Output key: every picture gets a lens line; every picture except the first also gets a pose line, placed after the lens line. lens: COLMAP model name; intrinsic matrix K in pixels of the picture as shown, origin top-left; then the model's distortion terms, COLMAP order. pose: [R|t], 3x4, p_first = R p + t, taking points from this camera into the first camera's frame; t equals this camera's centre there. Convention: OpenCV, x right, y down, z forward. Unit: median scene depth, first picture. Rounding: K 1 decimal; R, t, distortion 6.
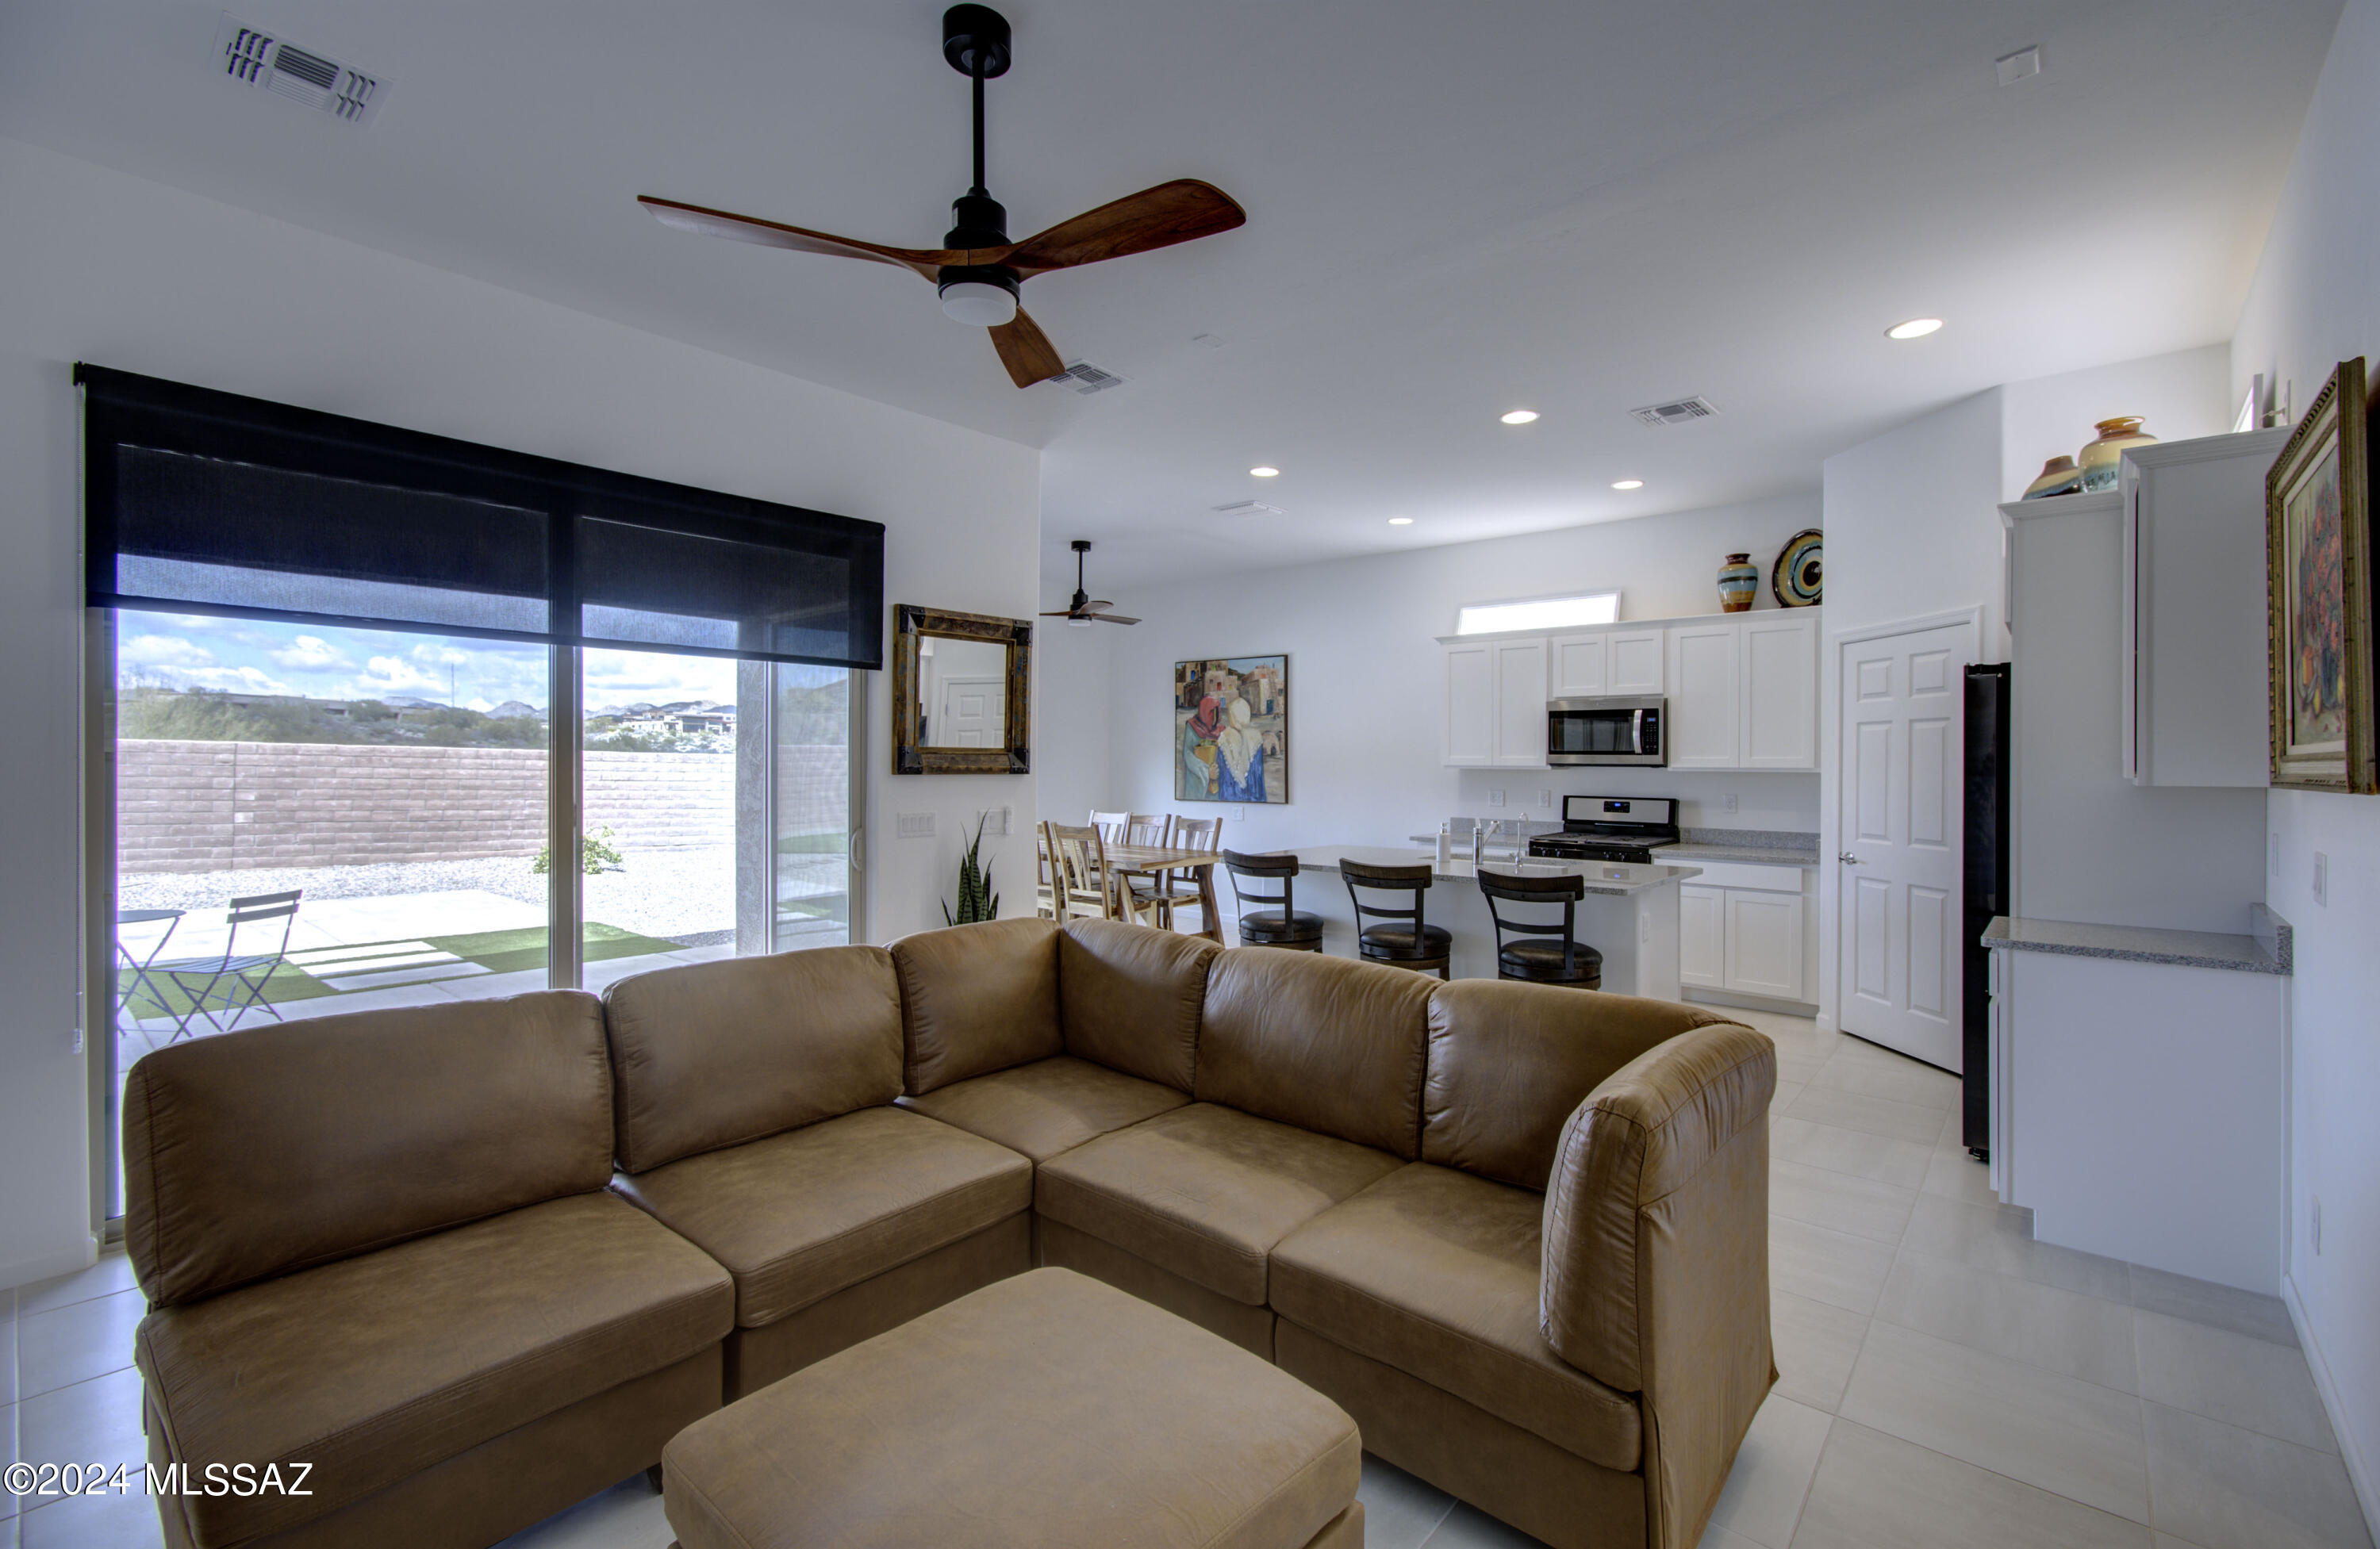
lens RADIAL K [[1038.3, 0, 1267.6], [0, 1038.3, 766.4], [0, 0, 1]] dist [-0.011015, 0.000082]
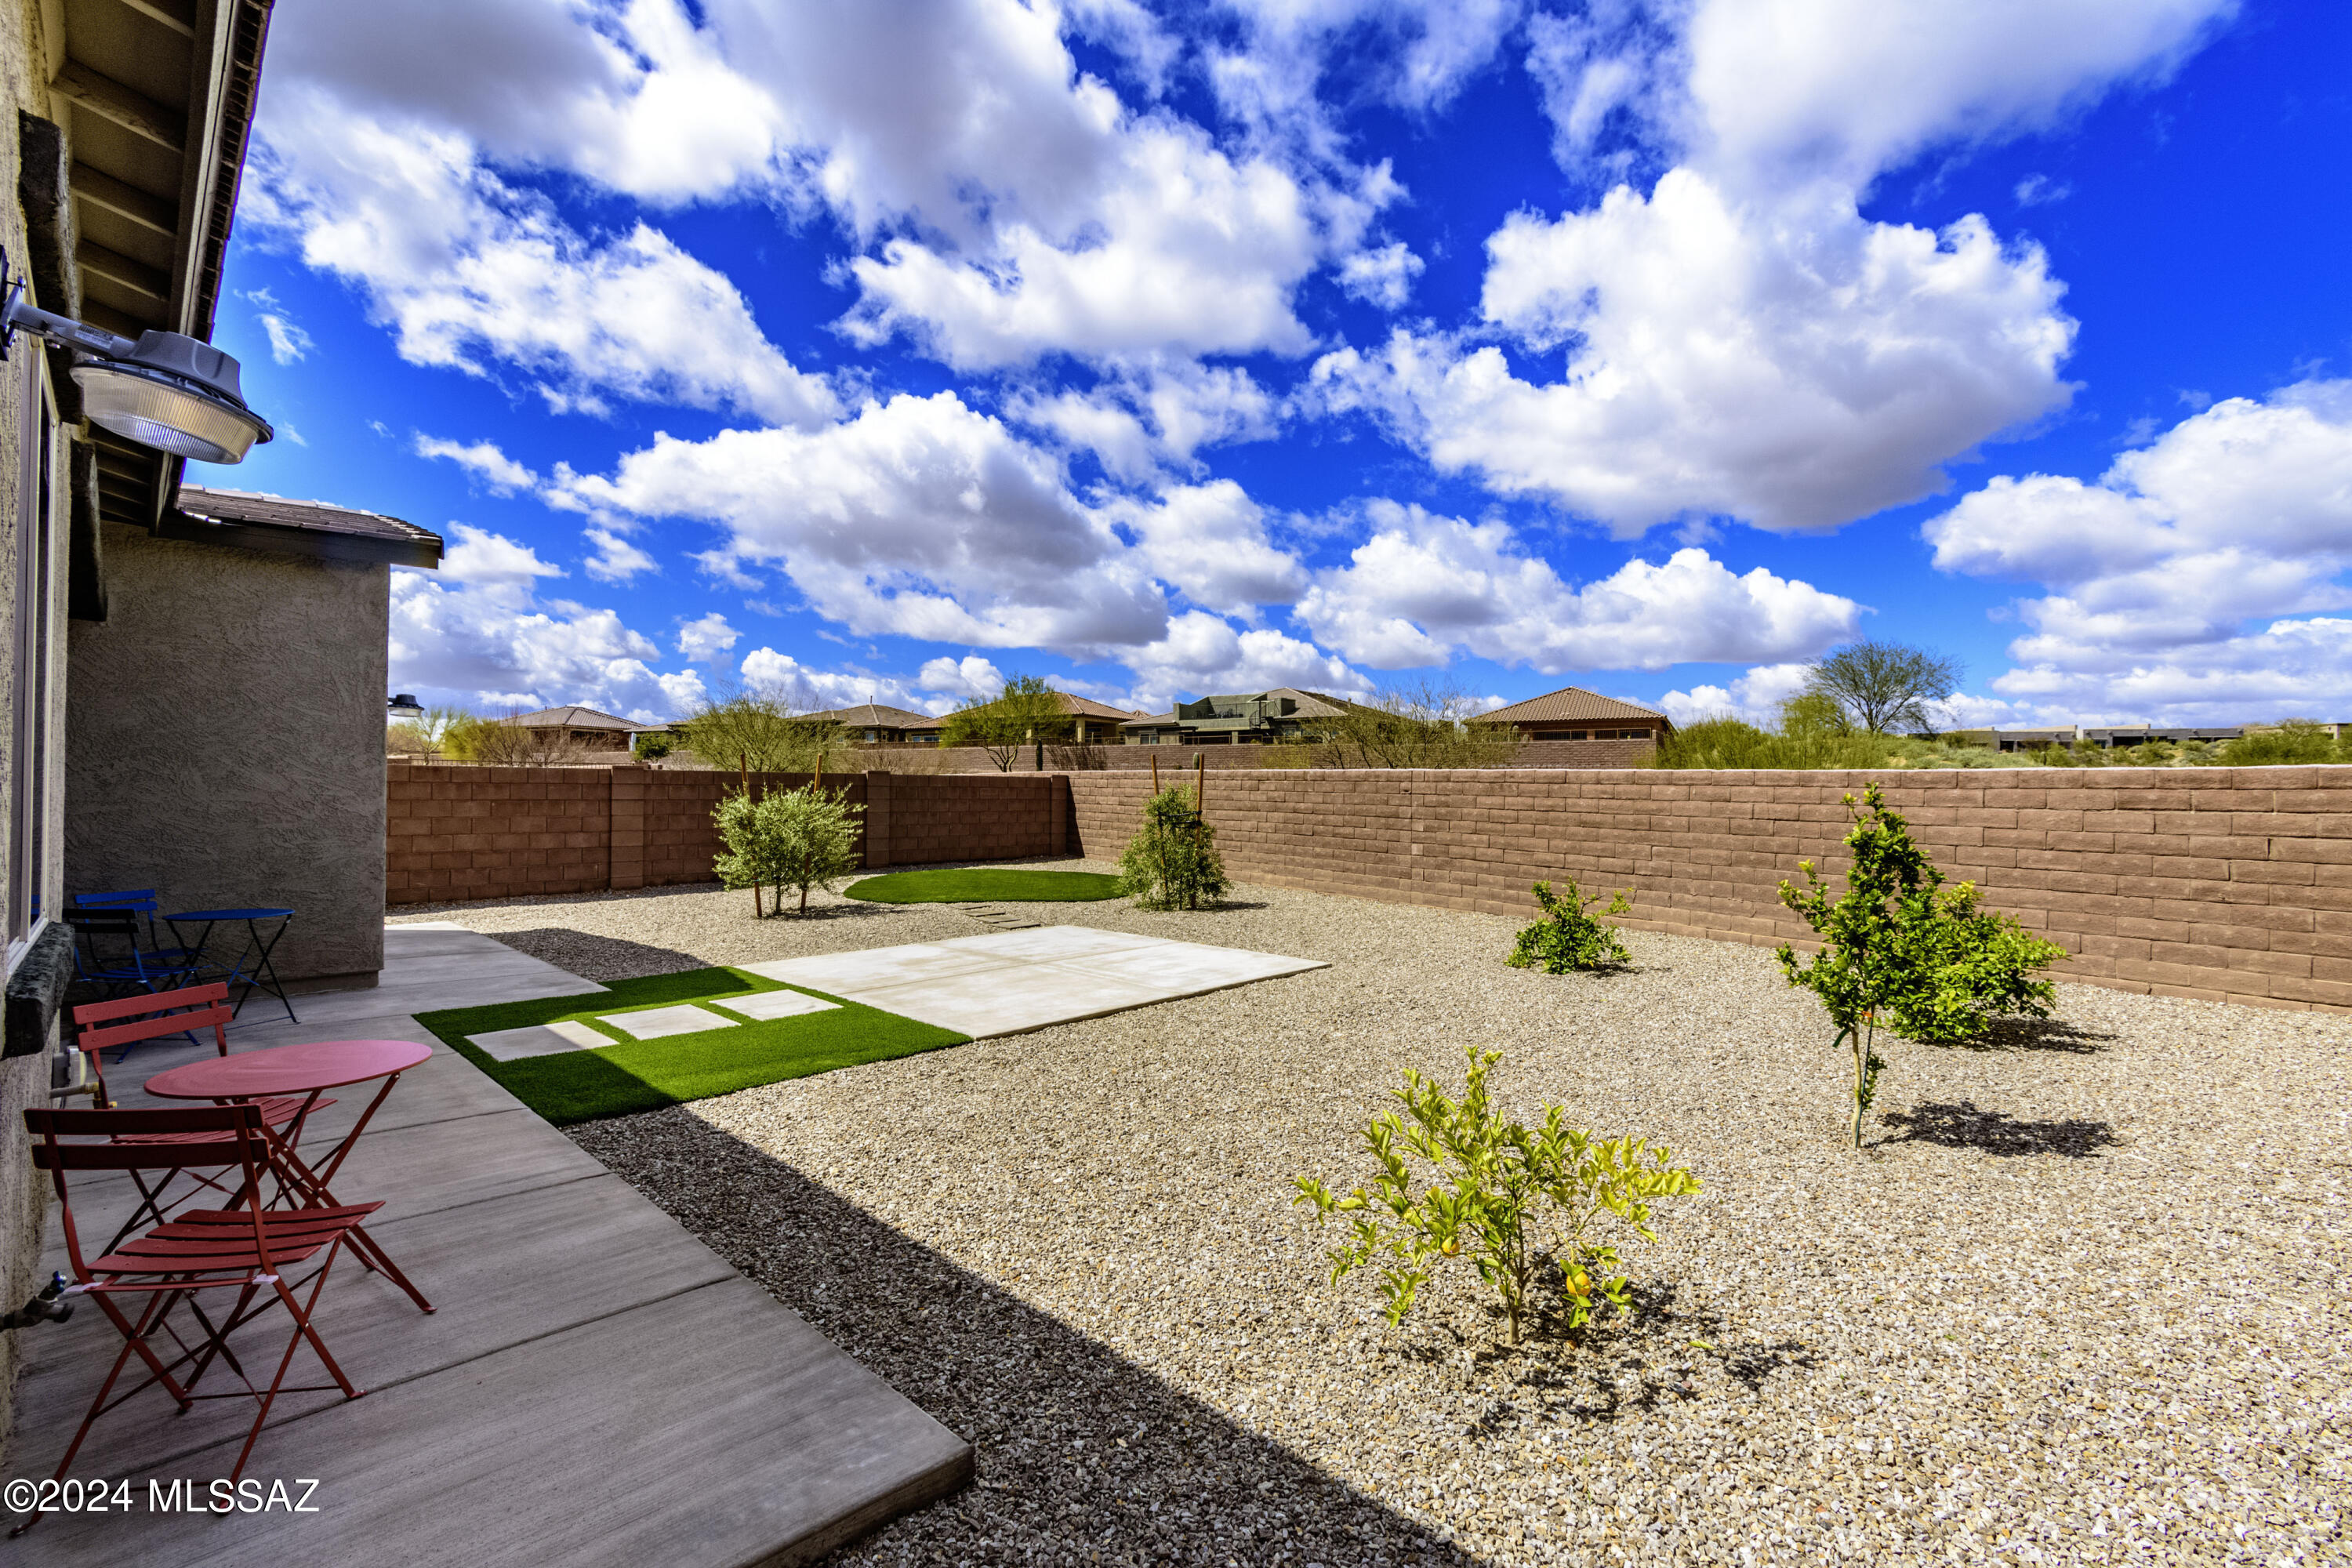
lens RADIAL K [[1014.5, 0, 1183.4], [0, 1014.5, 783.1], [0, 0, 1]] dist [-0.001281, -0.000250]
pose [[-0.088268, -0.015960, -0.995969, -0.069847], [-0.007268, 0.999855, -0.015378, 0.006748], [0.996070, 0.005881, -0.088371, 1.221064]]
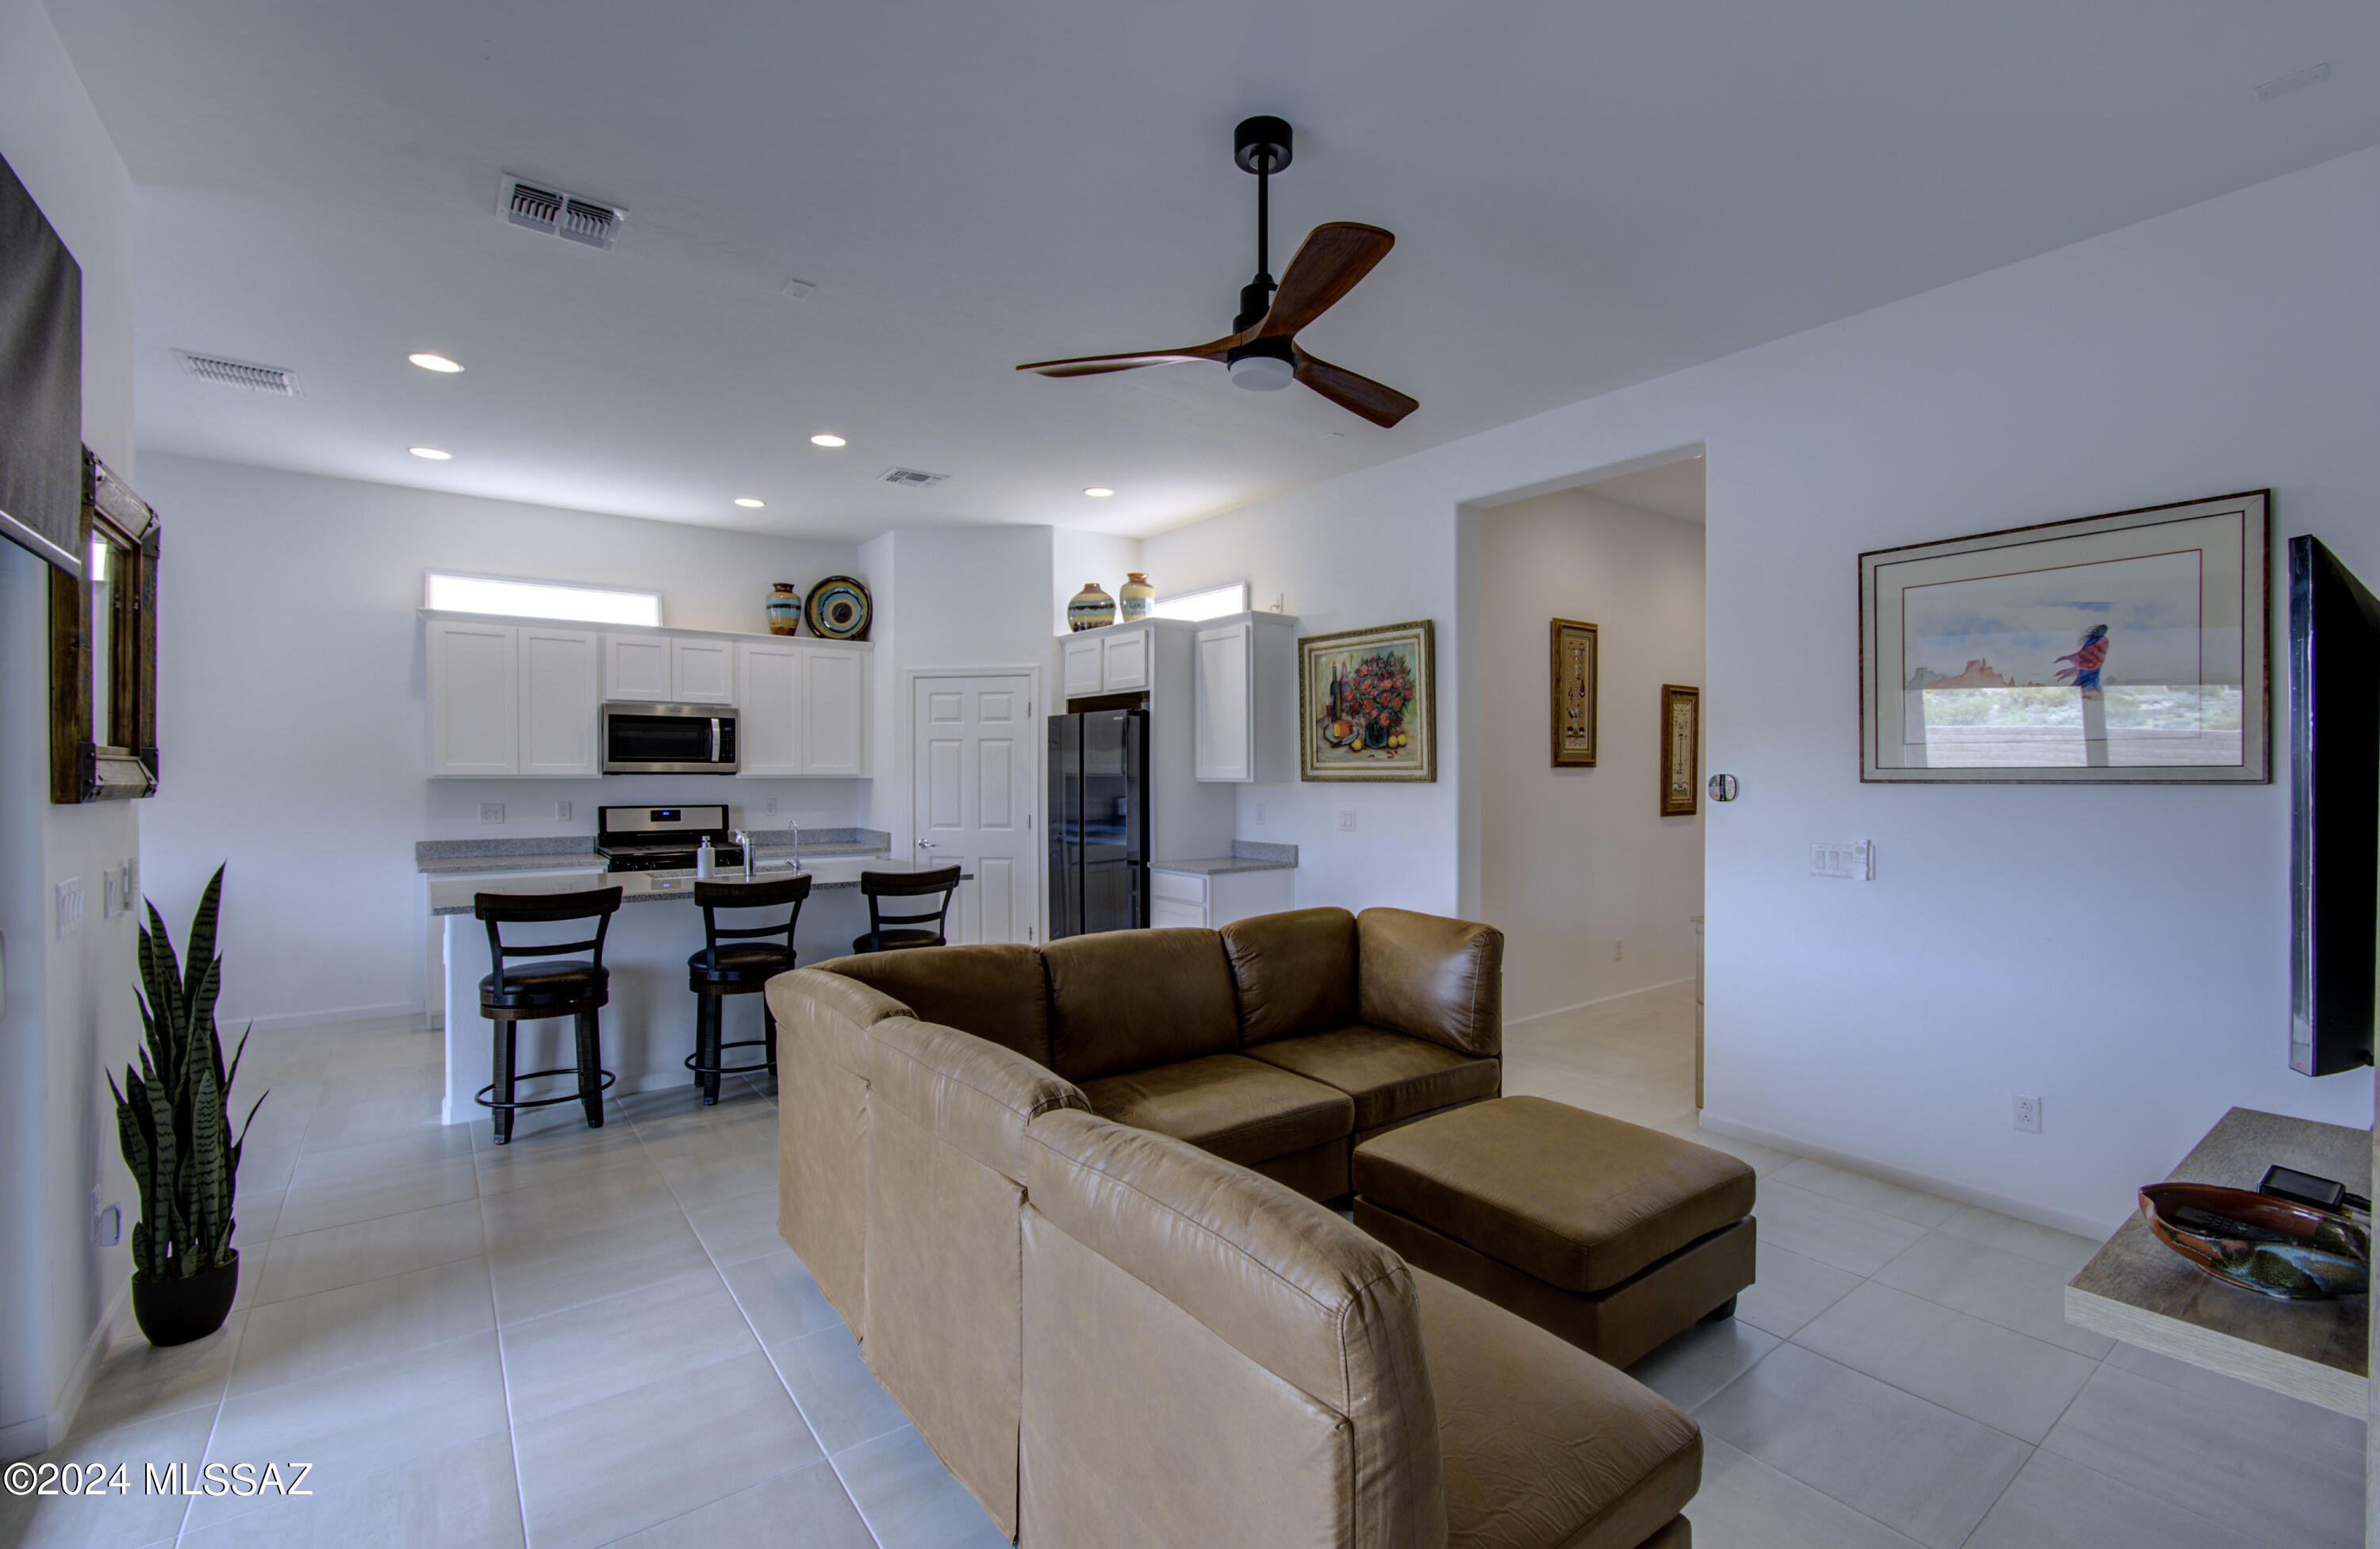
lens RADIAL K [[1026.1, 0, 1215.9], [0, 1026.1, 767.6], [0, 0, 1]] dist [0.001386, 0.000347]
pose [[0.238917, 0.000504, 0.971040, -0.376189], [0.003625, 0.999992, -0.001411, -0.002352], [-0.971033, 0.003858, 0.238913, 0.209185]]
